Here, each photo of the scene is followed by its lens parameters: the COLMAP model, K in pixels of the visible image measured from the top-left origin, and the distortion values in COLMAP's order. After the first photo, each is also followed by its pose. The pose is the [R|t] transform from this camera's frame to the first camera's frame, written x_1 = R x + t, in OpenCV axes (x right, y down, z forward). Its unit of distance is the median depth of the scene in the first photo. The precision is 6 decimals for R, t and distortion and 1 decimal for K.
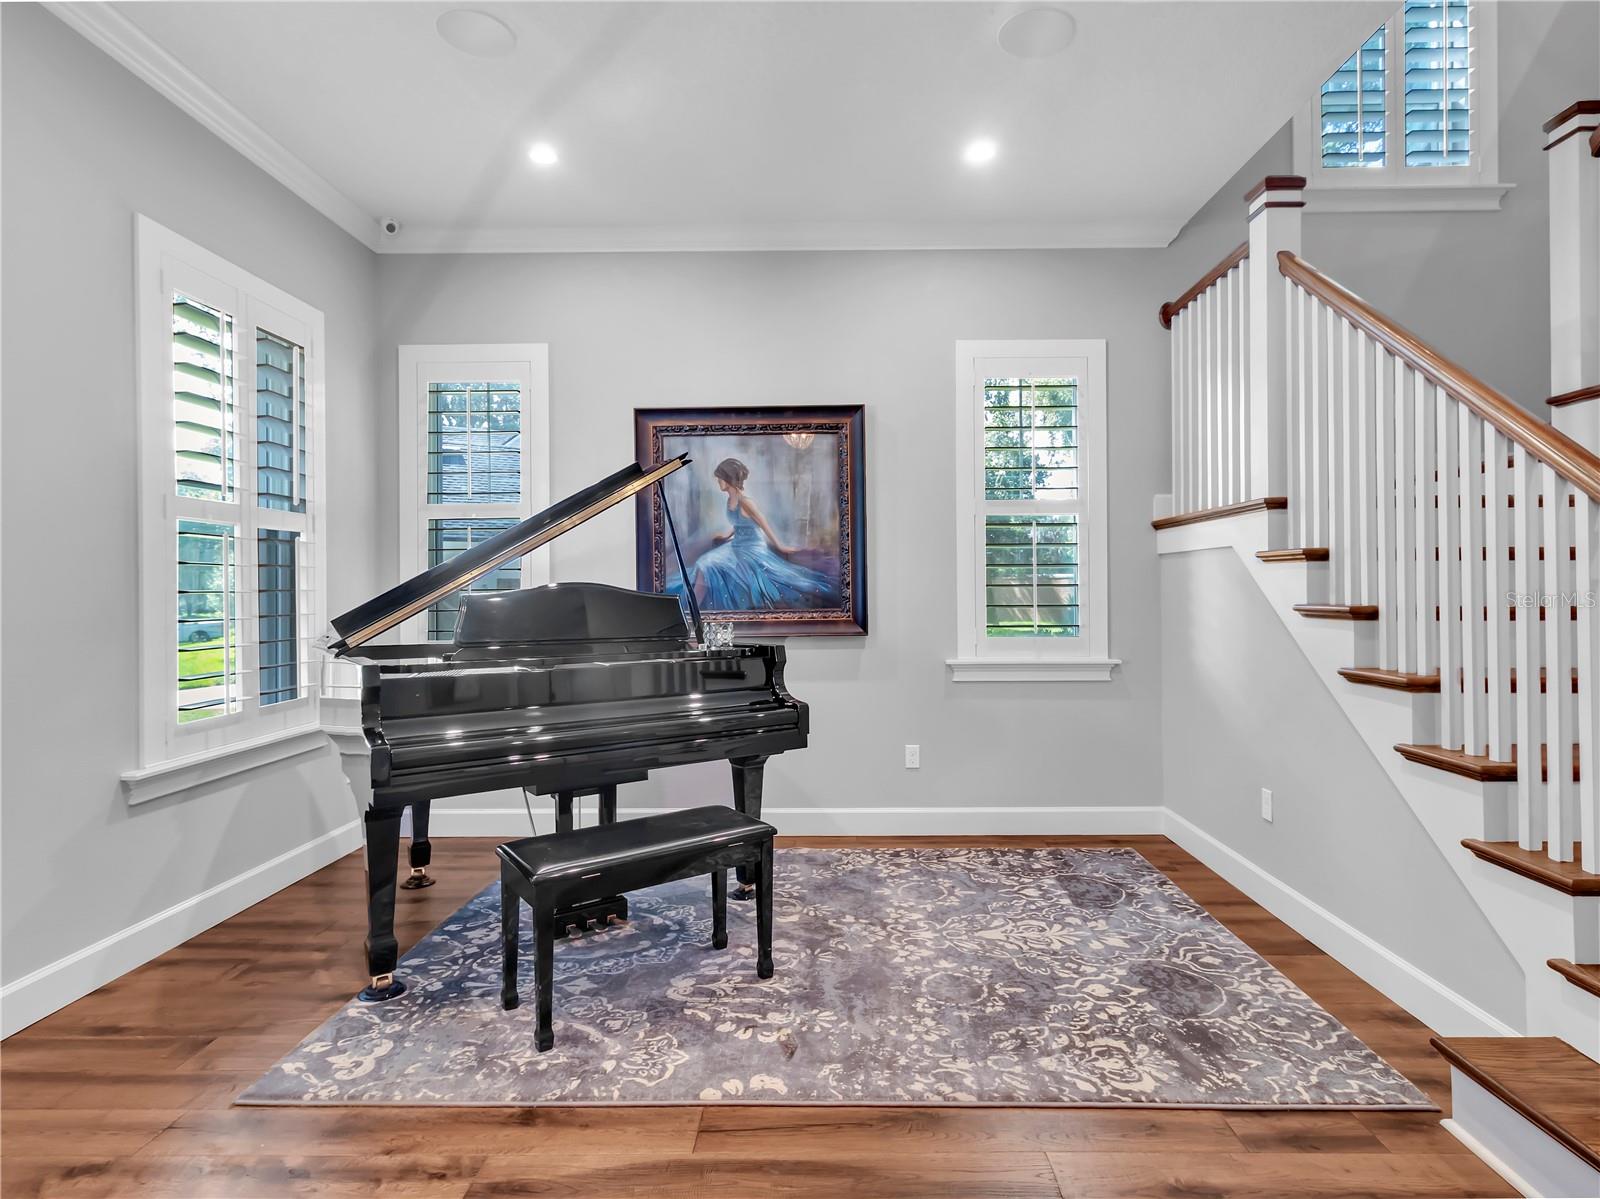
lens RADIAL K [[839.3, 0, 805.6], [0, 839.3, 584.7], [0, 0, 1]] dist [0.002652, 0.000333]
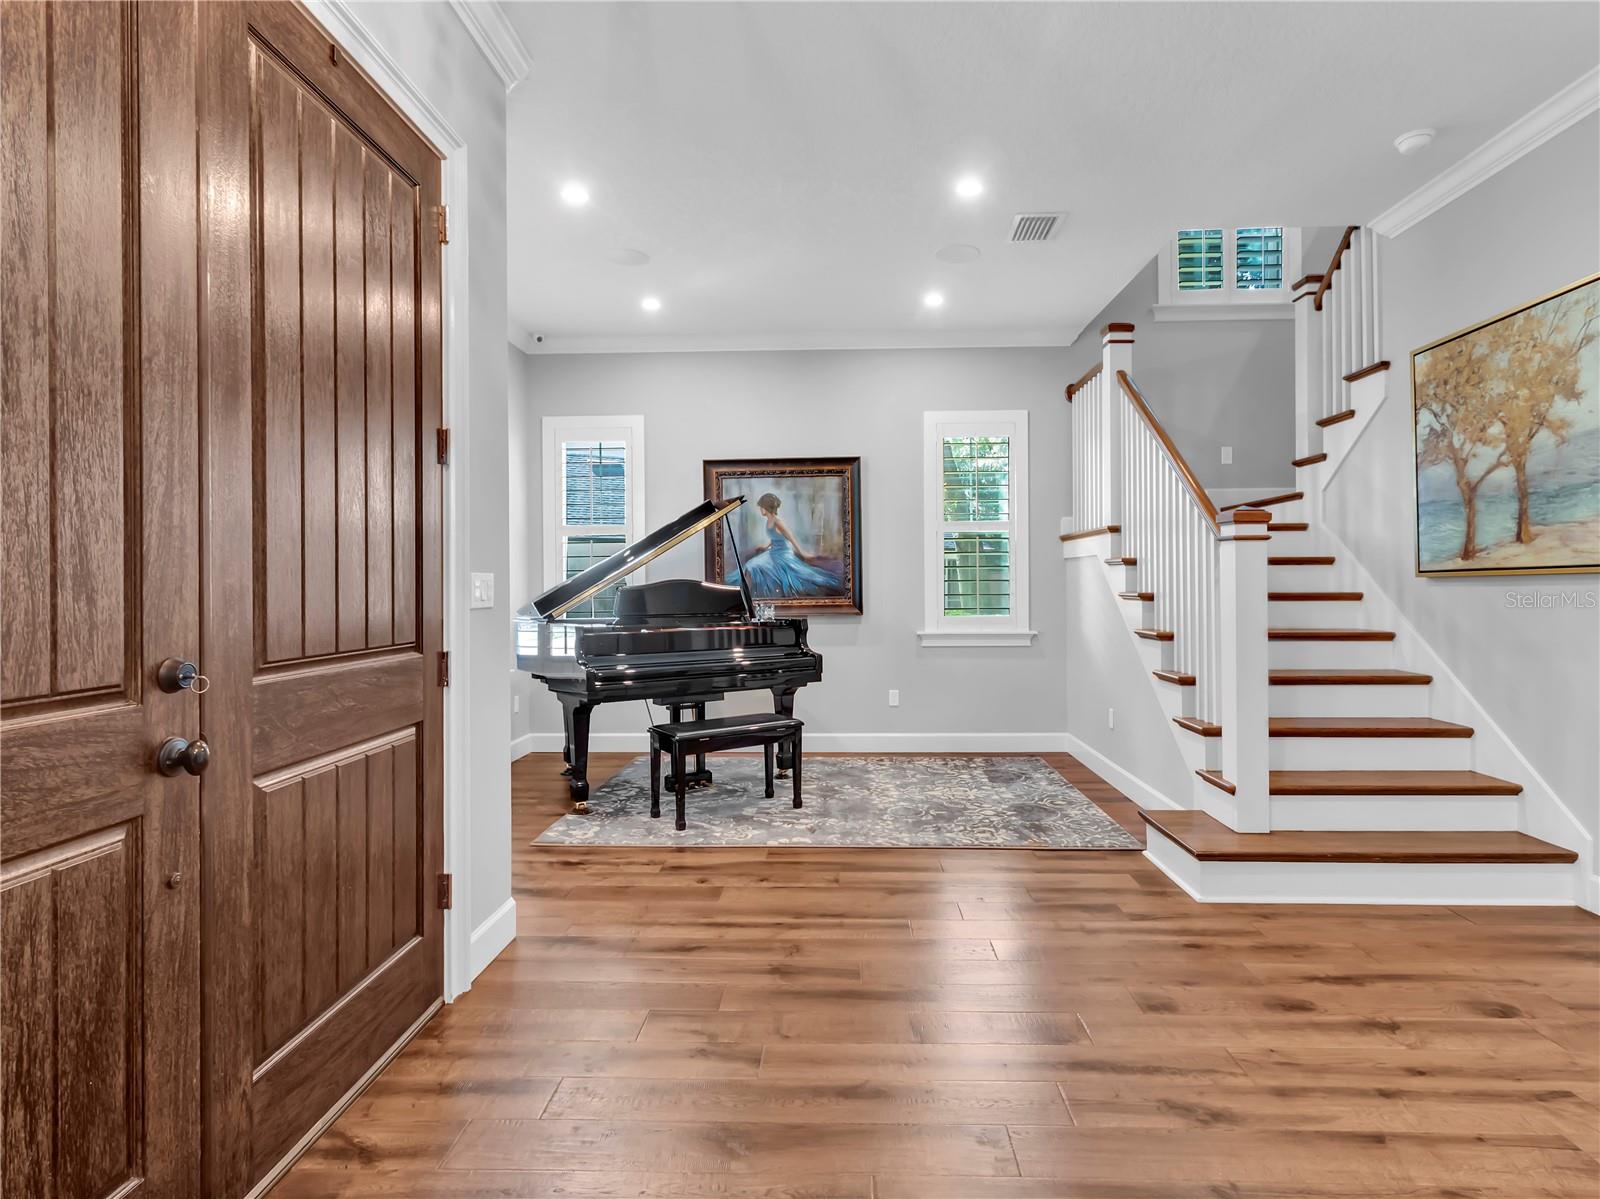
lens RADIAL K [[839.3, 0, 805.6], [0, 839.3, 584.7], [0, 0, 1]] dist [0.002652, 0.000333]
pose [[0.999873, -0.001334, -0.015900, -0.002264], [0.001470, 0.999963, 0.008518, -0.004622], [0.015888, -0.008540, 0.999837, -0.496066]]
